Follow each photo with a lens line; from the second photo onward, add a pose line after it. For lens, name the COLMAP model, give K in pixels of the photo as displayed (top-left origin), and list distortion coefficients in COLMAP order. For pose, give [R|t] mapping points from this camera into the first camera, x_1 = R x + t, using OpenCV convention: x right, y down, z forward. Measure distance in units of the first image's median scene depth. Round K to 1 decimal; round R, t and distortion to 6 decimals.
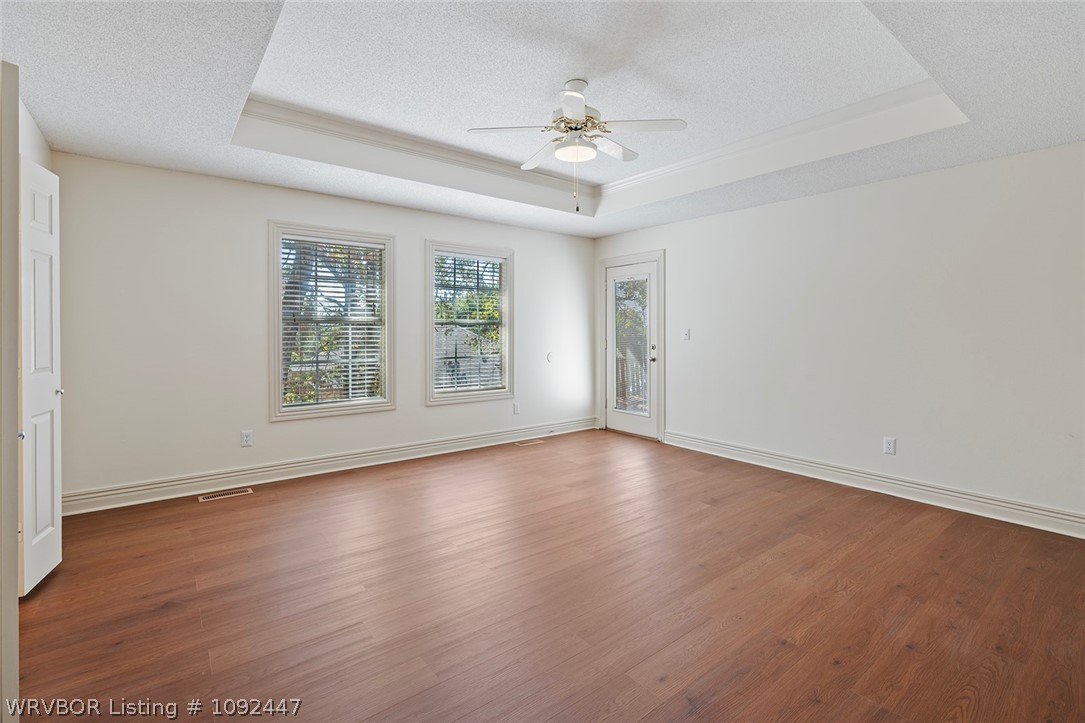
lens RADIAL K [[491.6, 0, 543.1], [0, 491.6, 350.3], [0, 0, 1]] dist [-0.002463, -0.000397]
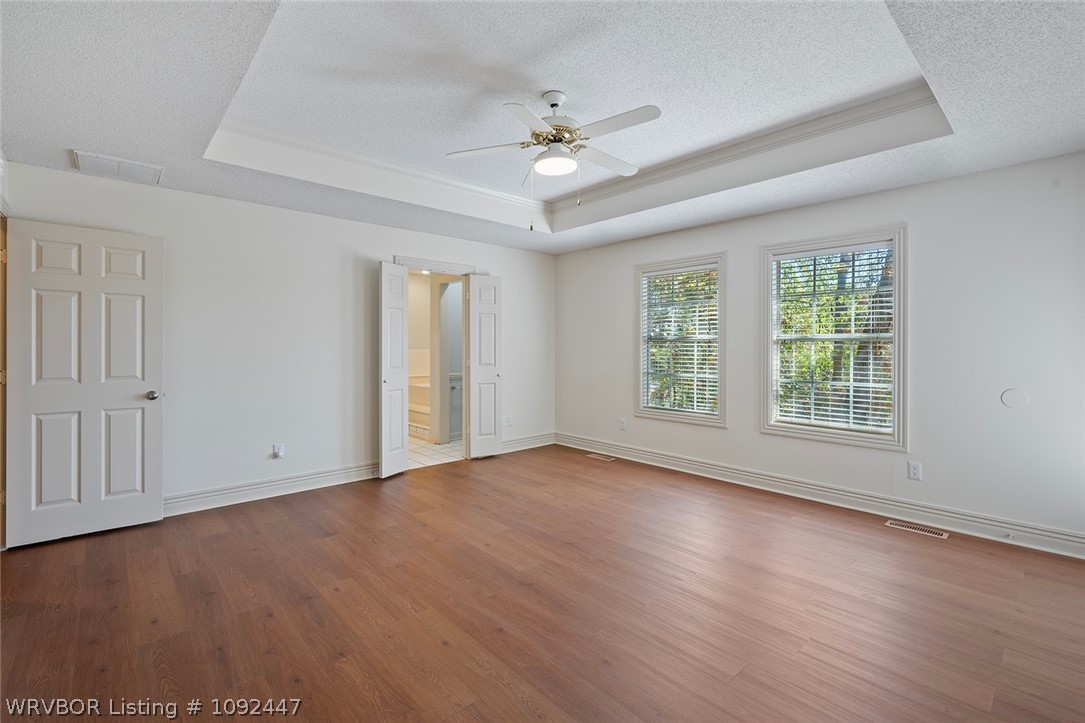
lens RADIAL K [[491.6, 0, 545.4], [0, 491.6, 351.7], [0, 0, 1]] dist [-0.002463, -0.000397]
pose [[0.059409, -0.000125, -0.998234, 0.680923], [-0.052180, 0.998632, -0.003230, -0.010720], [0.996869, 0.052279, 0.059322, 0.602771]]
